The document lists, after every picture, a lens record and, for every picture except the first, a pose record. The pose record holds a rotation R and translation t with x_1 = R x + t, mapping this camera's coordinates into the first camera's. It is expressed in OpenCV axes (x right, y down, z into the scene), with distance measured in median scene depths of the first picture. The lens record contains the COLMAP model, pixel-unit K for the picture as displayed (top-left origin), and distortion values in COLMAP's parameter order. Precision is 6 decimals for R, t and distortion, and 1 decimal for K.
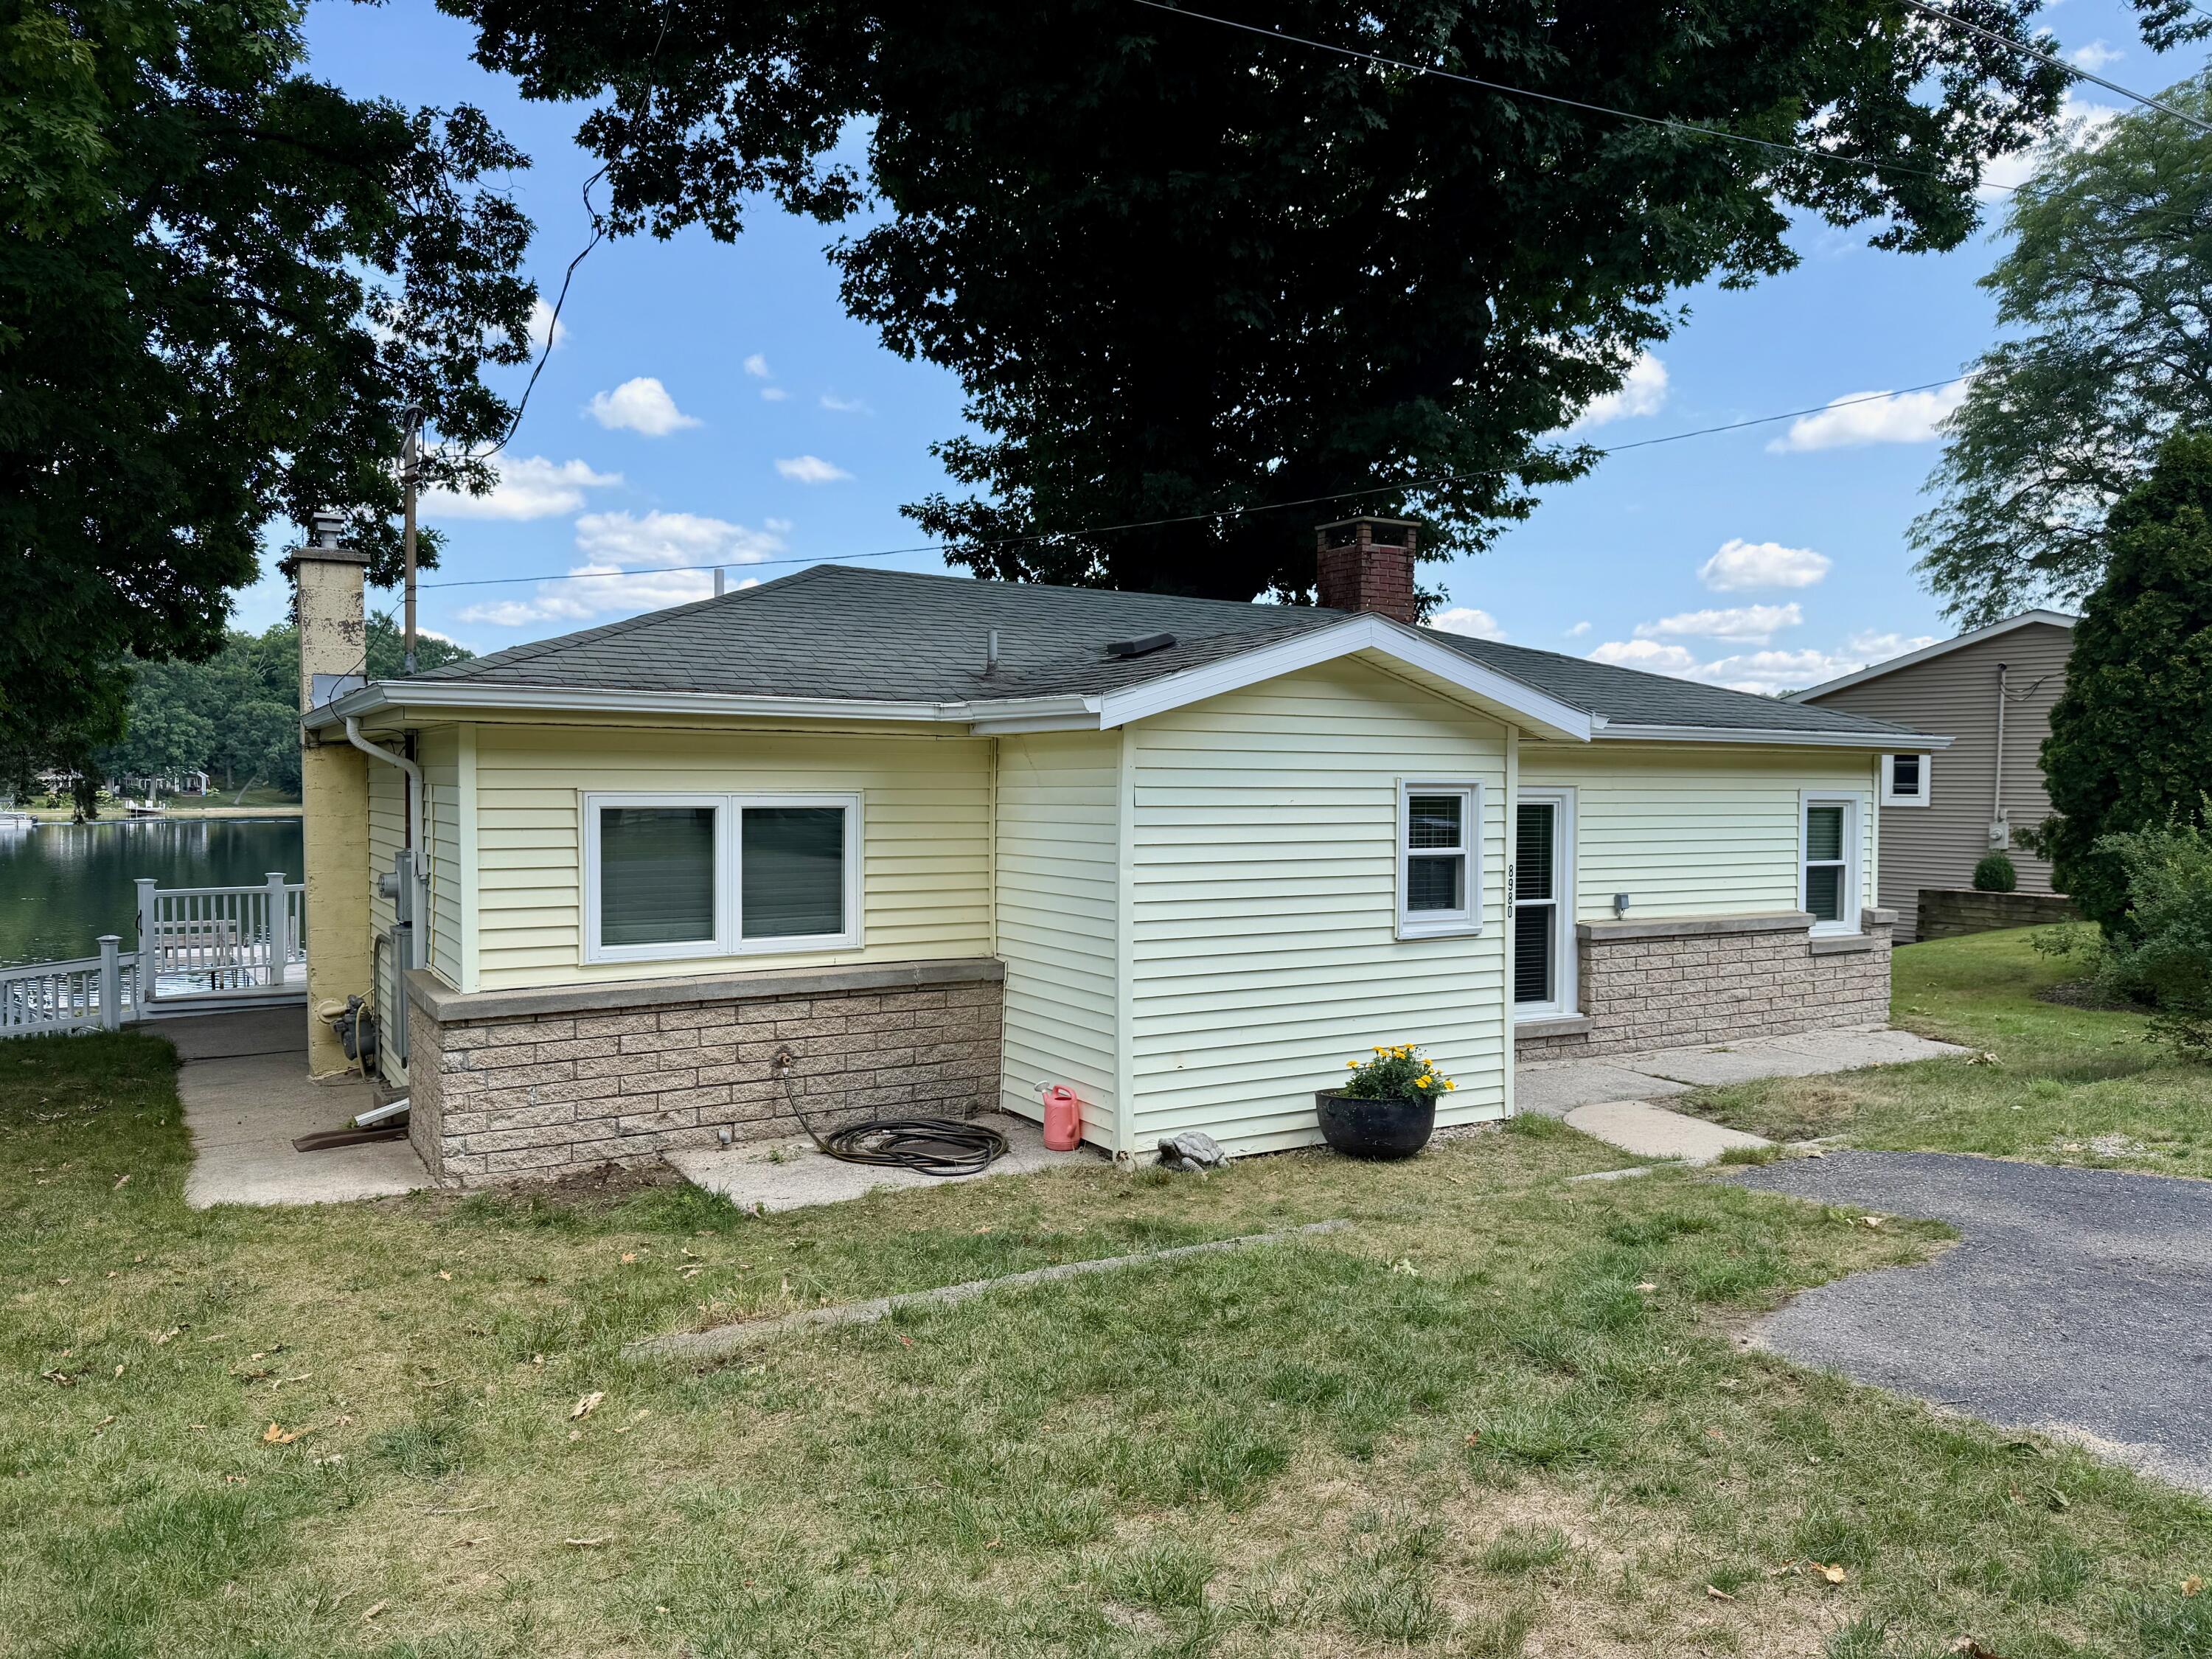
lens RADIAL K [[1538.4, 0, 1122.8], [0, 1538.4, 796.2], [0, 0, 1]] dist [0.077343, -0.103722]
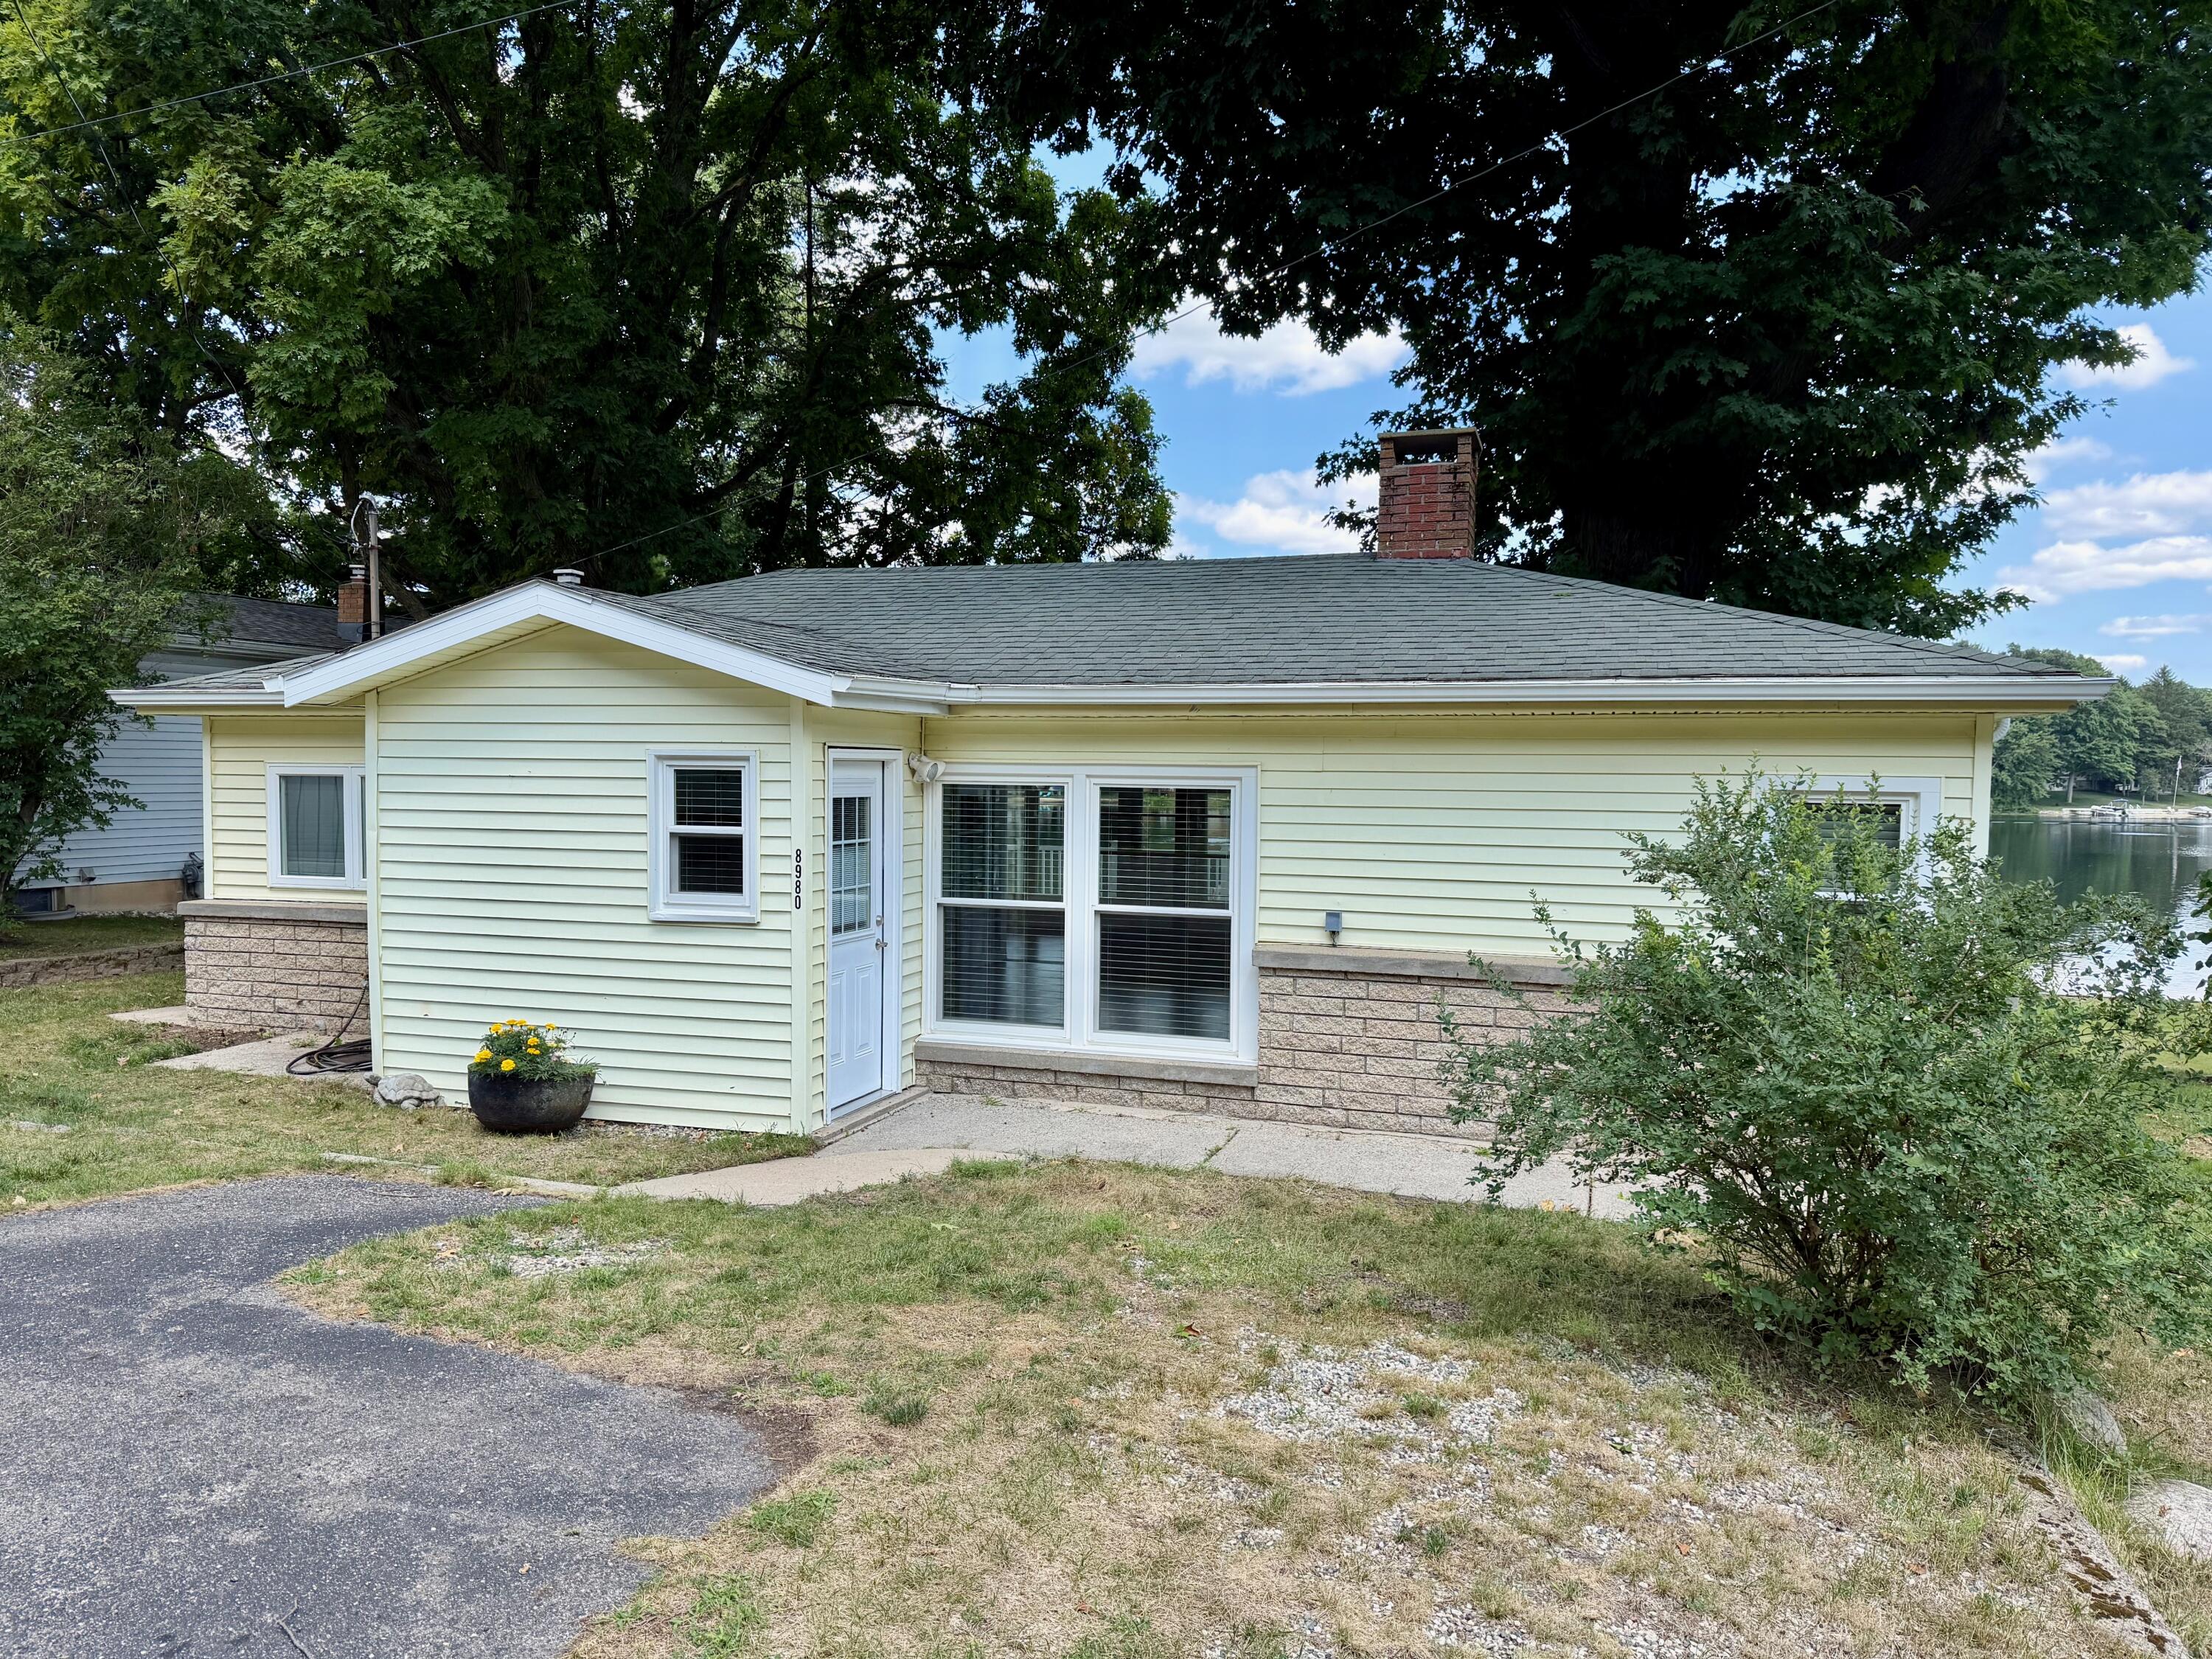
lens RADIAL K [[1538.4, 0, 1154.1], [0, 1538.4, 809.1], [0, 0, 1]] dist [0.077343, -0.103722]
pose [[0.659122, 0.022018, -0.751713, 1.073115], [-0.014176, 0.999757, 0.016852, 0.003898], [0.751902, -0.000451, 0.659275, 0.590573]]
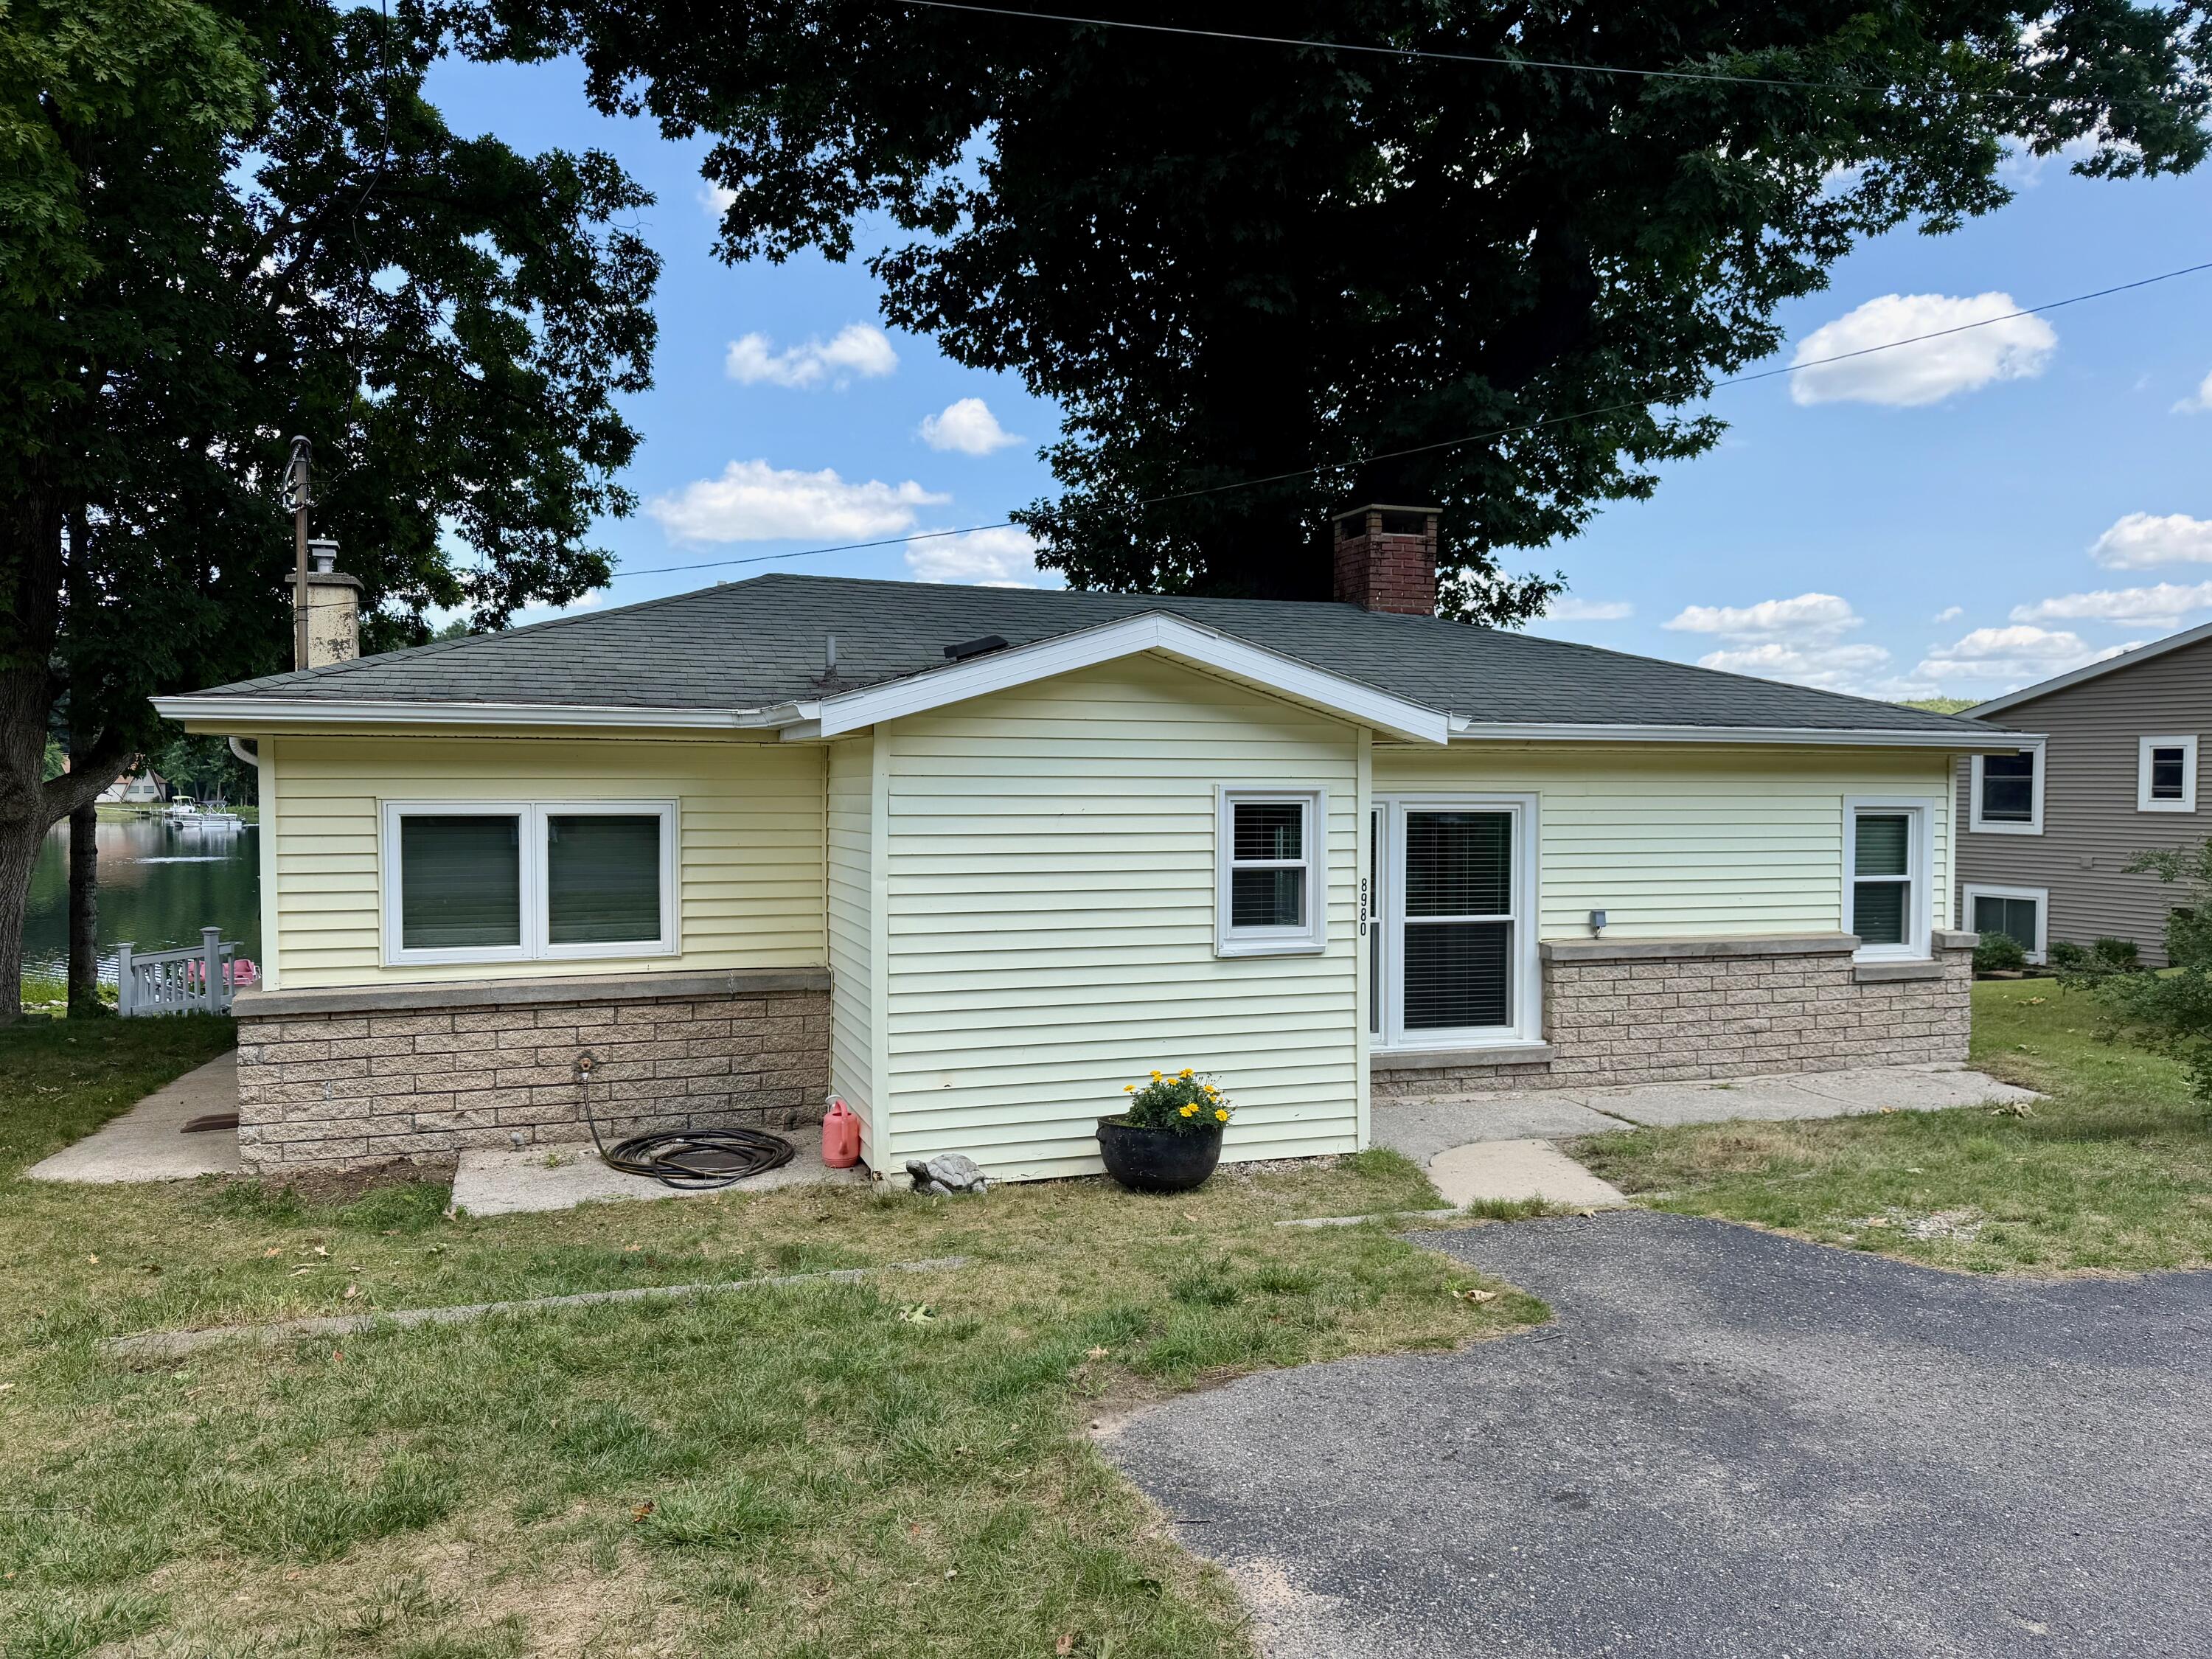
lens RADIAL K [[1538.4, 0, 1109.9], [0, 1538.4, 801.4], [0, 0, 1]] dist [0.077343, -0.103722]
pose [[0.978631, 0.000773, -0.205624, 0.300155], [-0.000301, 0.999997, 0.002326, -0.003857], [0.205625, -0.002214, 0.978628, 0.070110]]
